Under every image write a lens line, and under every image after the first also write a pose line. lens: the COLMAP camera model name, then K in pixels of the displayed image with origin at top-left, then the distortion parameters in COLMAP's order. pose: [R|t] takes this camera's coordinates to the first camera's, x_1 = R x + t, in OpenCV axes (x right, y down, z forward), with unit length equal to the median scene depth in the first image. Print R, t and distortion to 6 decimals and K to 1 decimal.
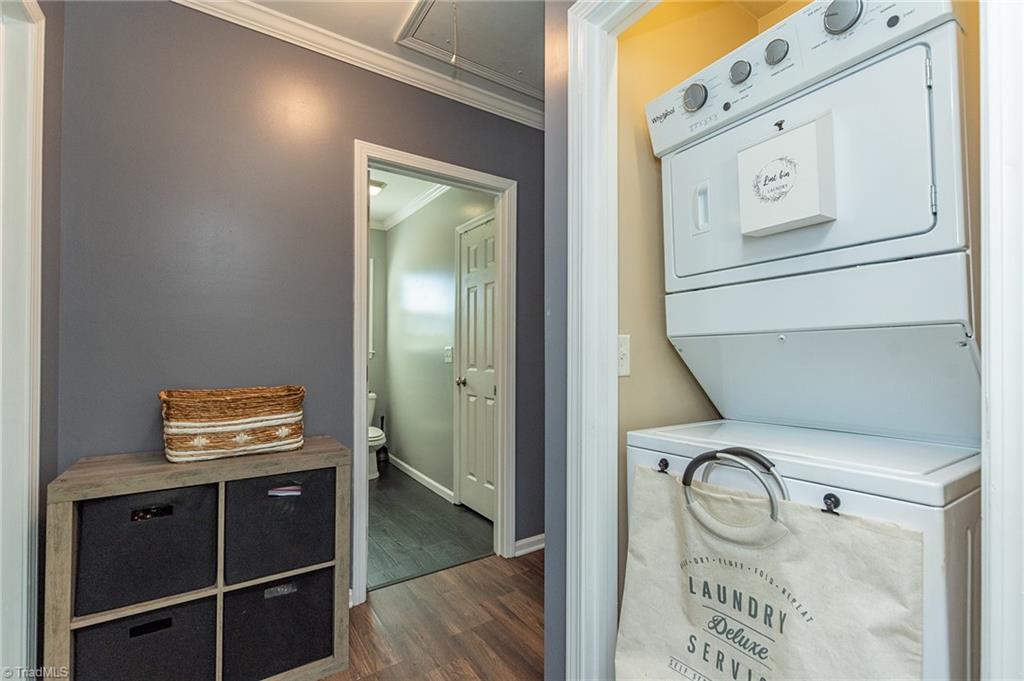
lens RADIAL K [[445.0, 0, 508.2], [0, 445.0, 345.1], [0, 0, 1]] dist [-0.001100, -0.000298]
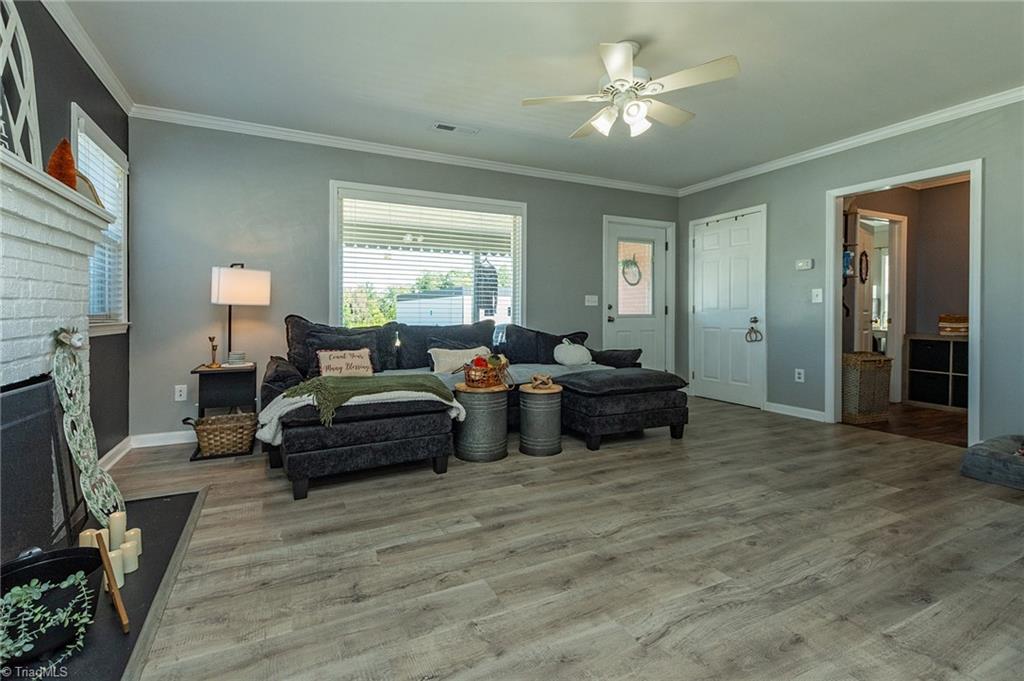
lens RADIAL K [[449.9, 0, 497.3], [0, 449.9, 314.5], [0, 0, 1]] dist [0.001887, 0.000323]
pose [[-0.147794, 0.000259, -0.989018, 4.204033], [0.017502, 0.999844, -0.002354, 0.095649], [0.988863, -0.017658, -0.147776, -2.393936]]
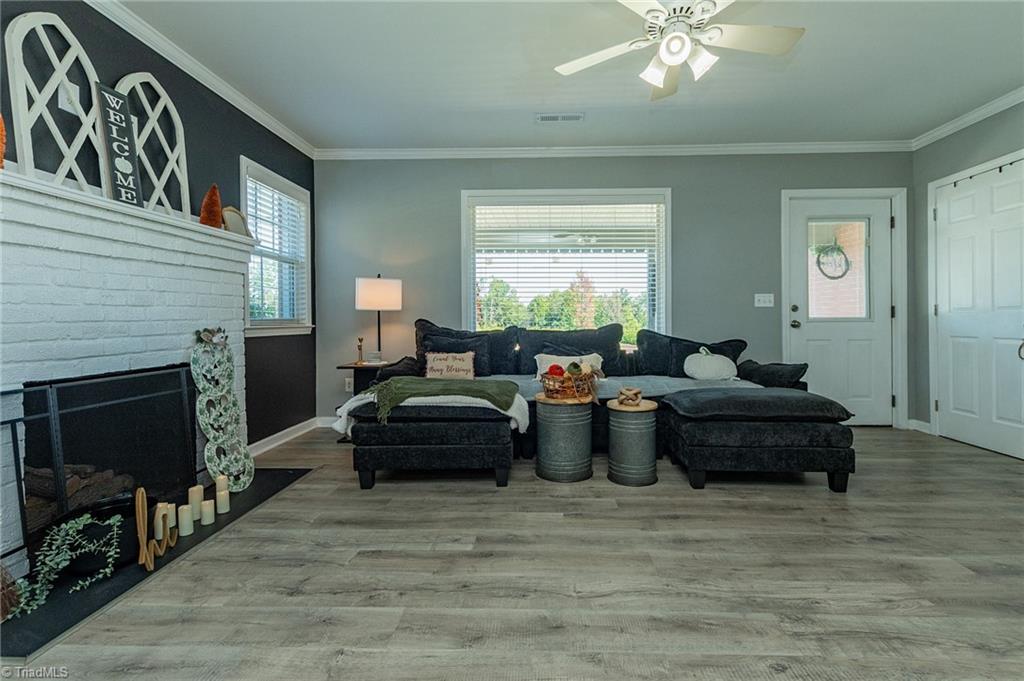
lens RADIAL K [[459.6, 0, 534.9], [0, 459.6, 319.8], [0, 0, 1]] dist [0.003220, -0.000653]
pose [[-0.571584, 0.001701, -0.820542, 3.589984], [0.016886, 0.999810, -0.009690, 0.124522], [0.820370, -0.019394, -0.571504, -1.456963]]
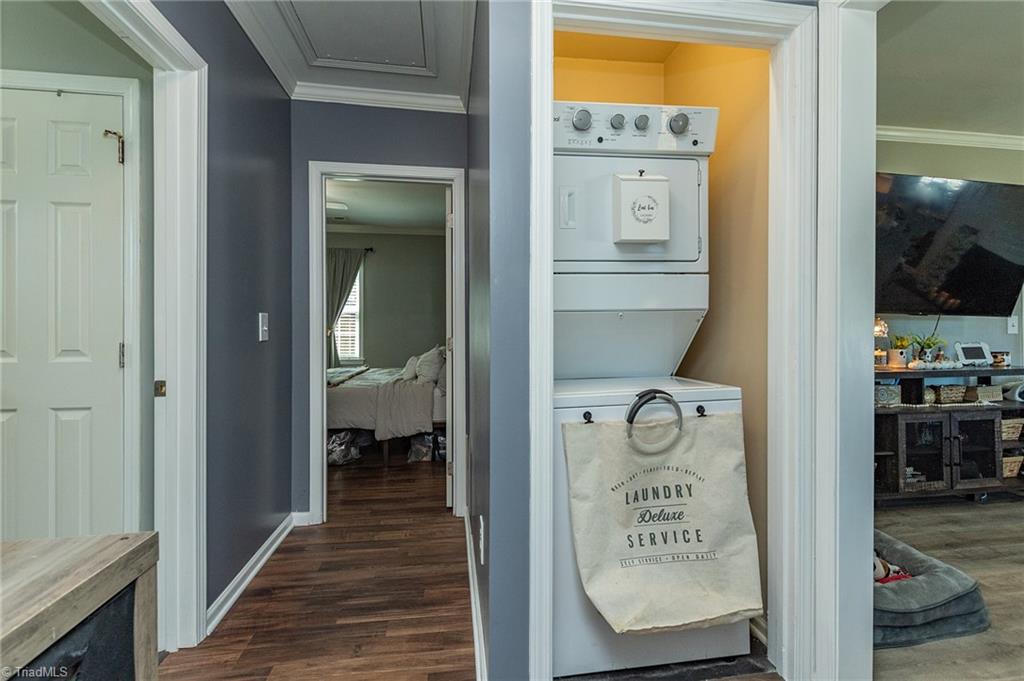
lens RADIAL K [[457.0, 0, 513.1], [0, 457.0, 334.0], [0, 0, 1]] dist [0.001528, -0.000161]
pose [[0.424417, -0.005418, 0.905451, -0.993886], [-0.010298, 0.999889, 0.010810, 0.036221], [-0.905408, -0.013912, 0.424314, 0.752966]]
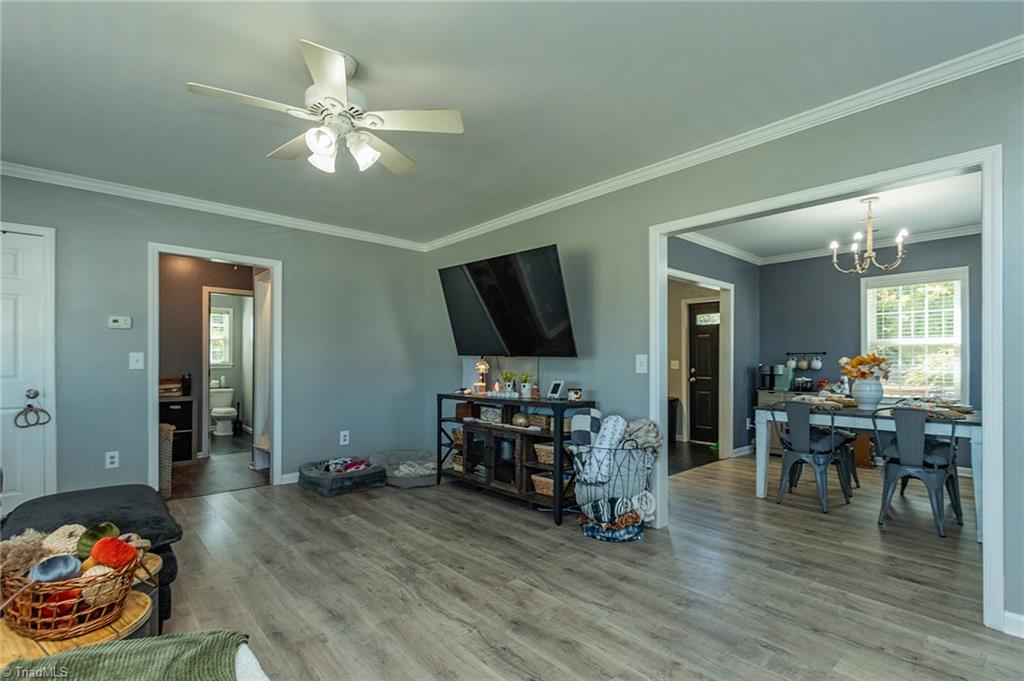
lens RADIAL K [[486.8, 0, 513.7], [0, 486.8, 365.4], [0, 0, 1]] dist [0.000390, 0.000062]
pose [[0.989569, 0.000877, 0.144054, 2.110771], [-0.003305, 0.999856, 0.016617, -0.071155], [-0.144019, -0.016919, 0.989430, -4.240448]]
